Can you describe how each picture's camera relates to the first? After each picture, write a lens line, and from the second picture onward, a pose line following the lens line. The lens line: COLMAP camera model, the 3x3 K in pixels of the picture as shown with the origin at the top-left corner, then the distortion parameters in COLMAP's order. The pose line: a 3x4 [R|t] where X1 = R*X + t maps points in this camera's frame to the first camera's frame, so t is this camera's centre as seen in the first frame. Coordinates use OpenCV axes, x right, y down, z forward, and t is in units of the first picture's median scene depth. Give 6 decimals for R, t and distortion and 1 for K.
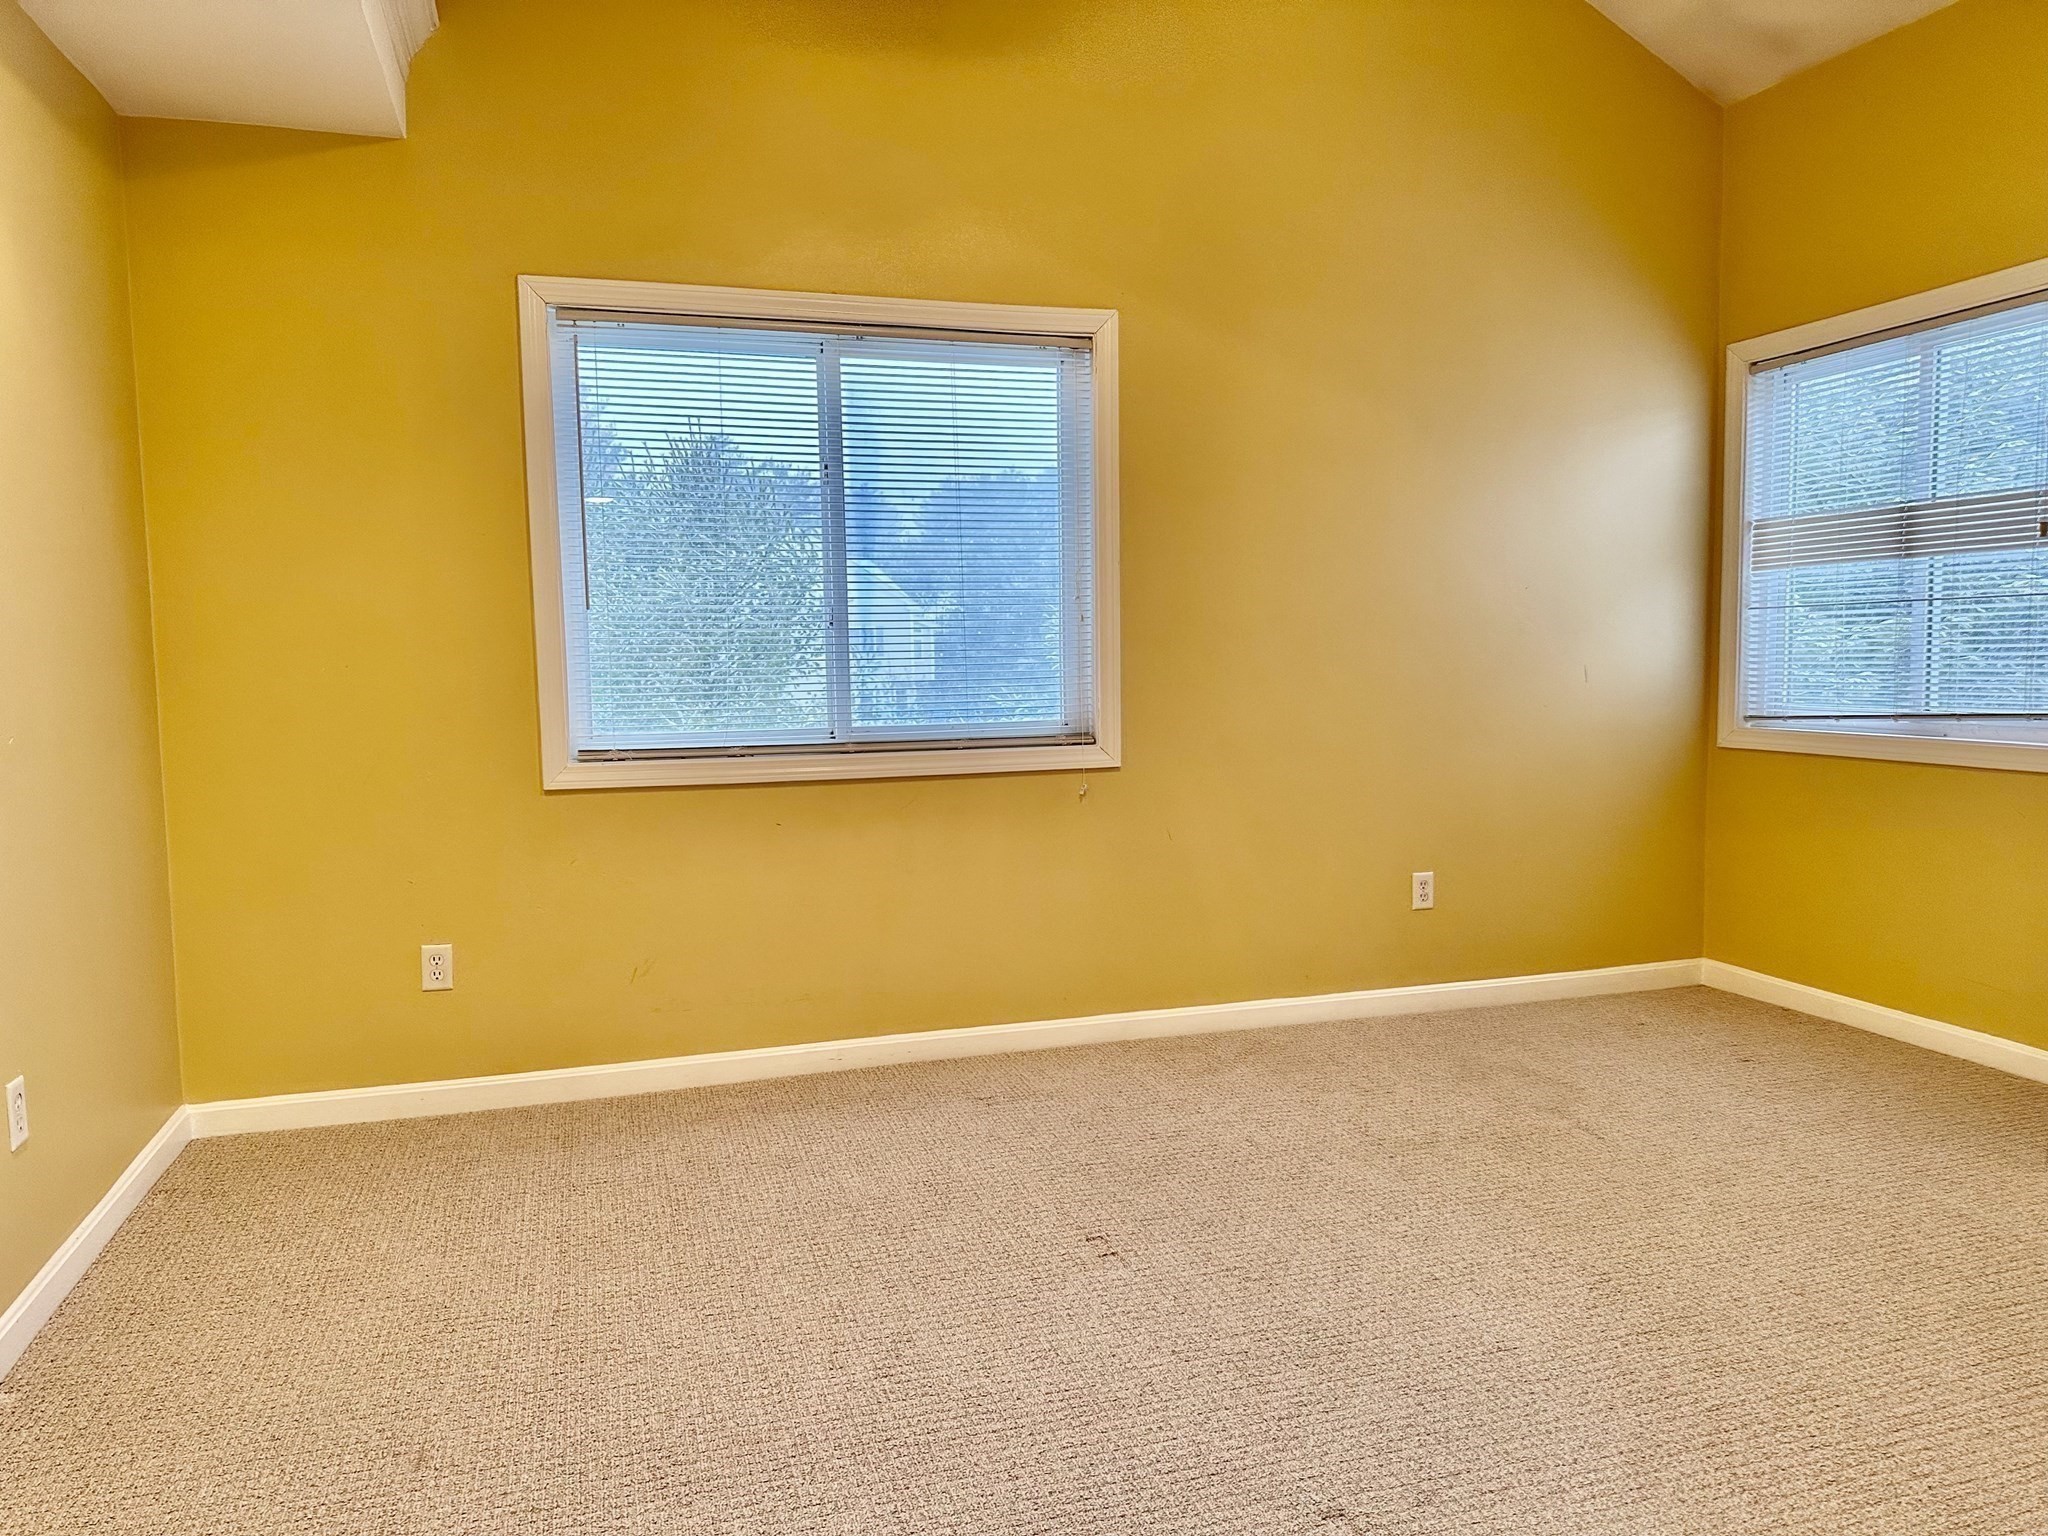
lens RADIAL K [[1463.7, 0, 1024.0], [0, 1463.7, 768.0], [0, 0, 1]] dist [0.000152, 0.000817]
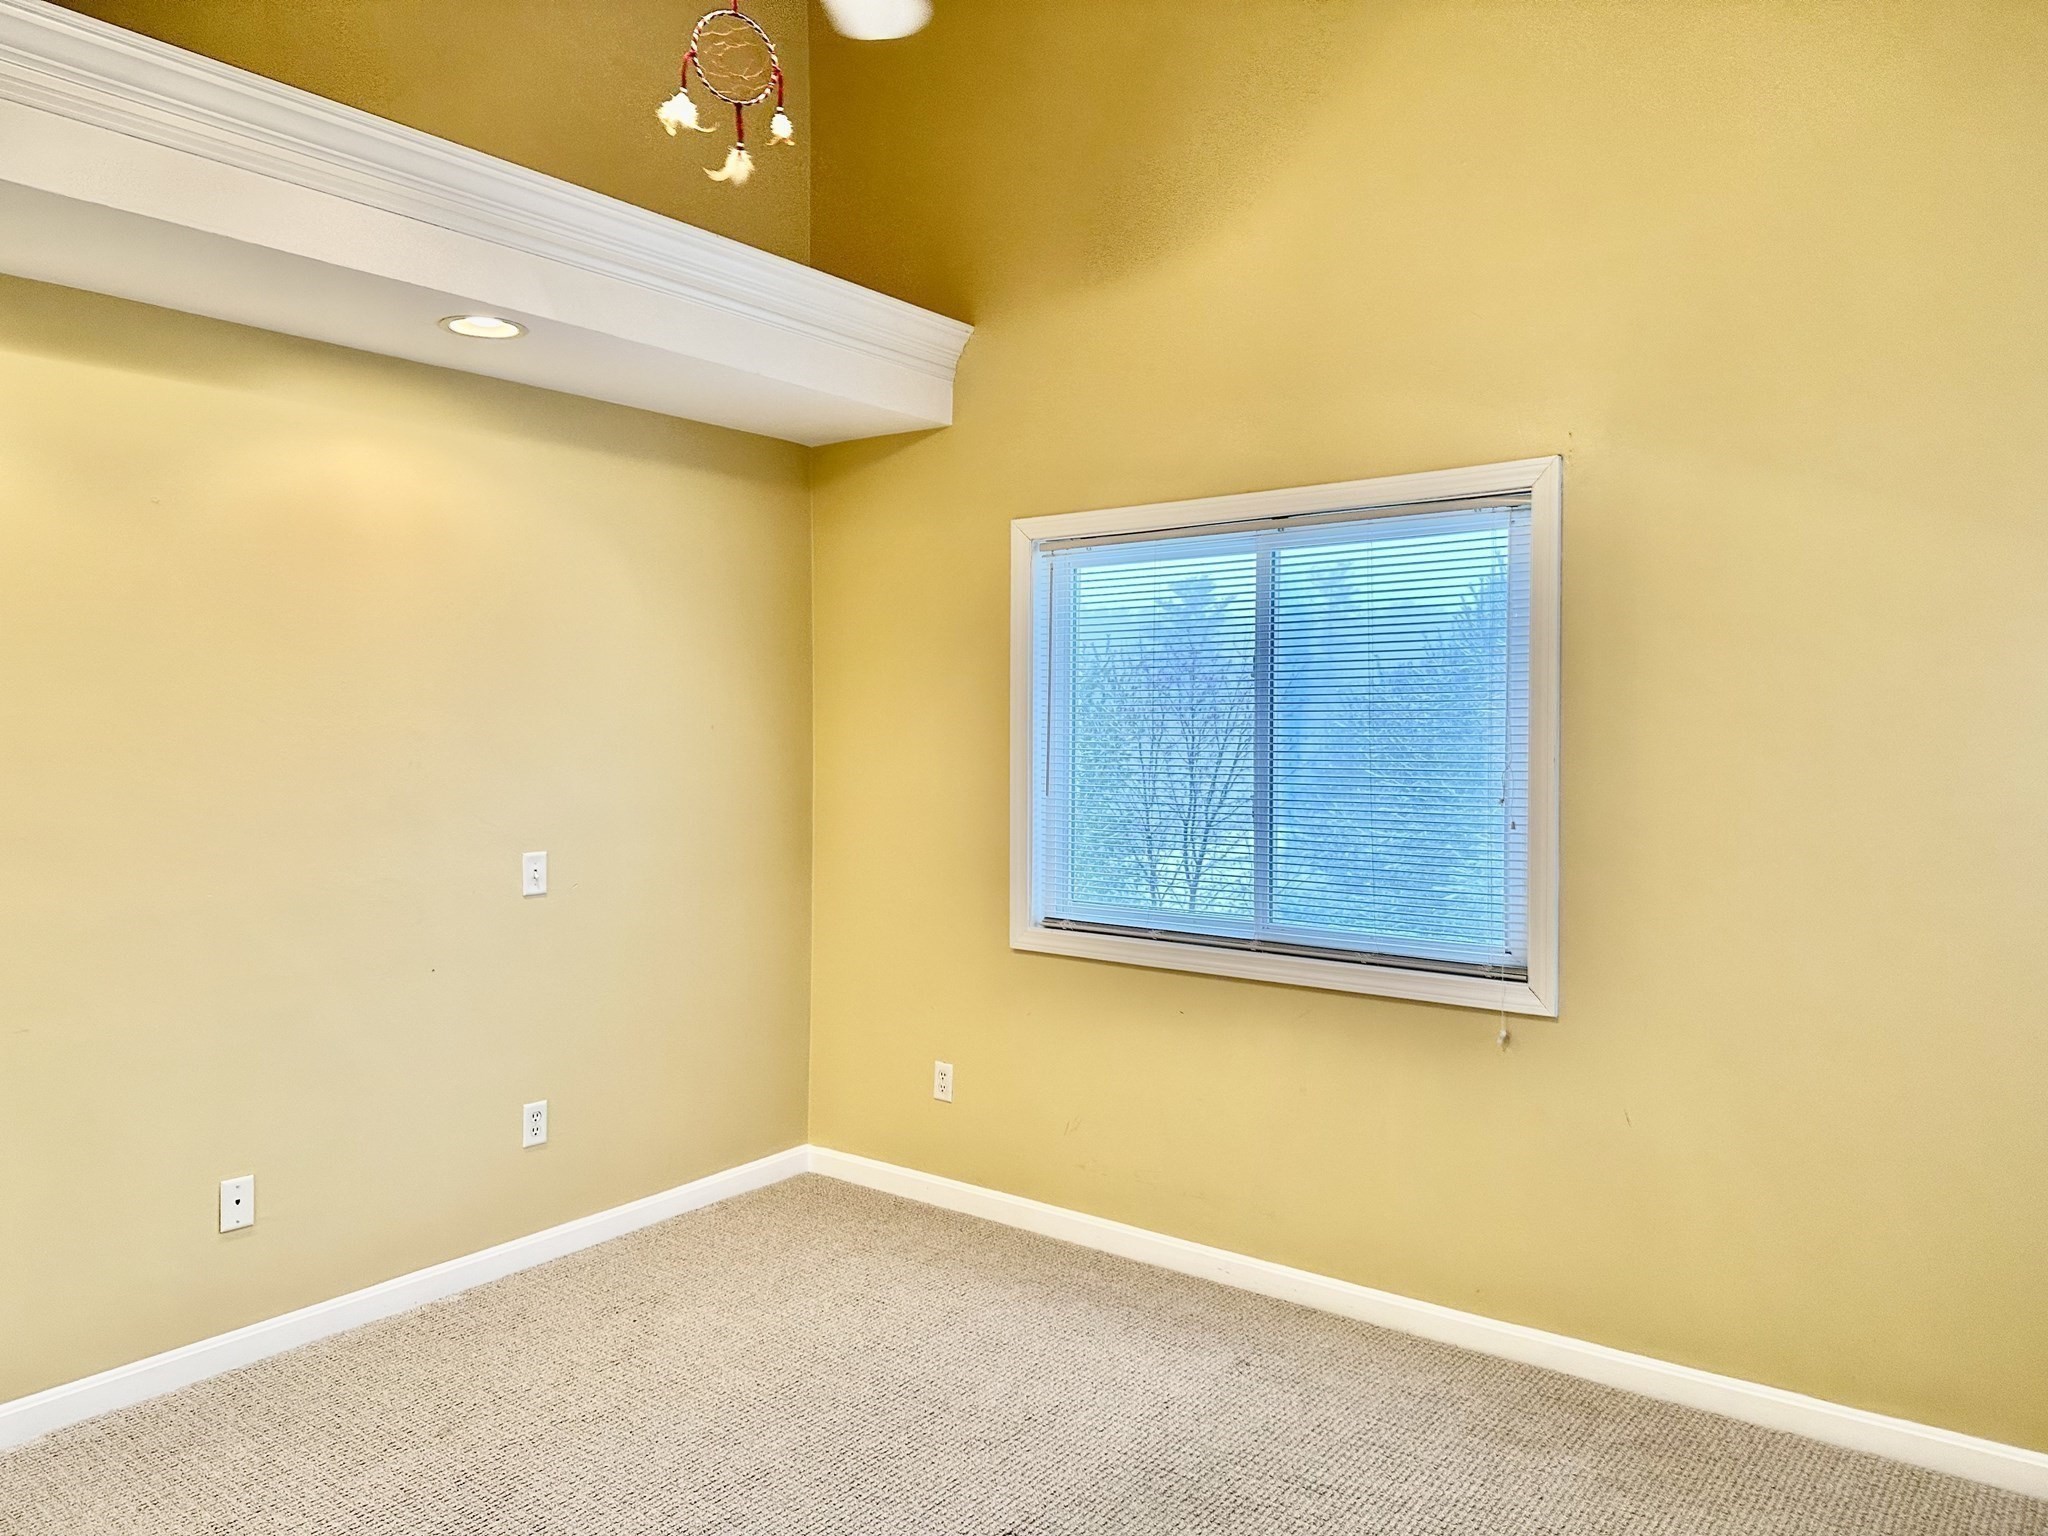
lens RADIAL K [[1439.7, 0, 1012.9], [0, 1439.7, 777.9], [0, 0, 1]] dist [0.136460, -0.194857]
pose [[0.561630, 0.029023, -0.826880, 0.606347], [-0.115623, 0.992331, -0.043702, -0.067096], [0.819270, 0.120151, 0.560678, 0.334926]]
